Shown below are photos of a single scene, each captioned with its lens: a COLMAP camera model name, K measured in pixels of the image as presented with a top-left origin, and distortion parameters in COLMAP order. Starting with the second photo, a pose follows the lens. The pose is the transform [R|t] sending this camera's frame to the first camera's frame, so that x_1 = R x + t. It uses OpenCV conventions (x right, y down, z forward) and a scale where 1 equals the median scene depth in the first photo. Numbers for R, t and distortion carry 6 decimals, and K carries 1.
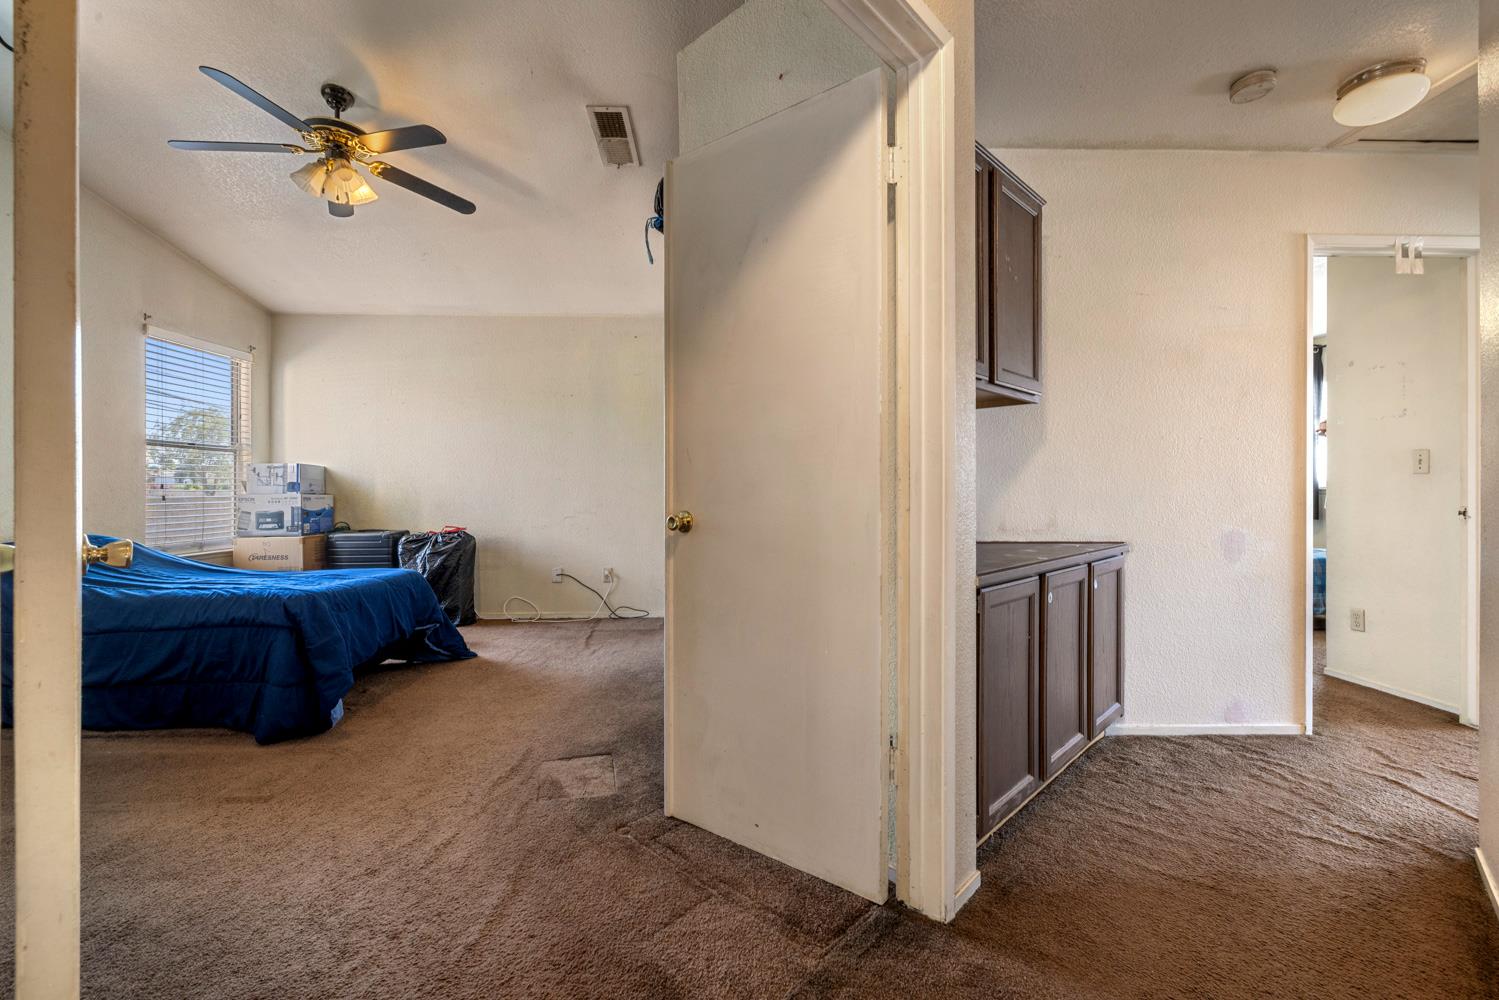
lens RADIAL K [[626.8, 0, 749.9], [0, 626.8, 495.4], [0, 0, 1]] dist [0.003244, -0.000011]
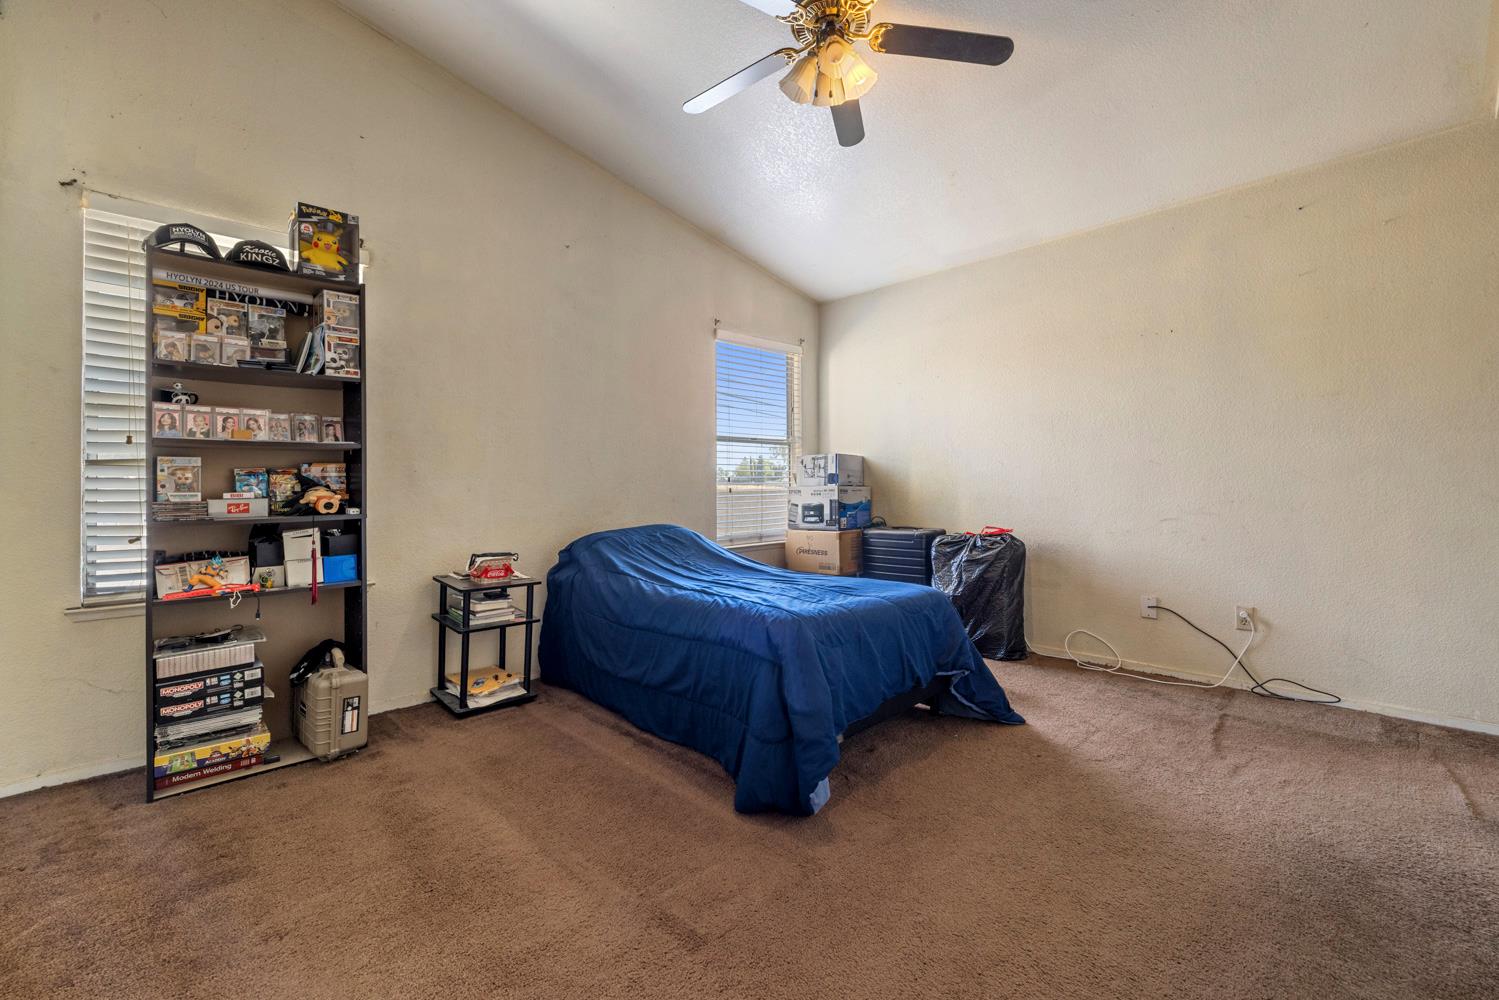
lens RADIAL K [[633.9, 0, 745.8], [0, 633.9, 481.9], [0, 0, 1]] dist [0.000863, 0.000034]
pose [[0.667095, -0.009957, -0.744907, -0.104737], [0.004947, 0.999948, -0.008935, -0.000447], [0.744957, 0.002275, 0.667109, 0.270912]]
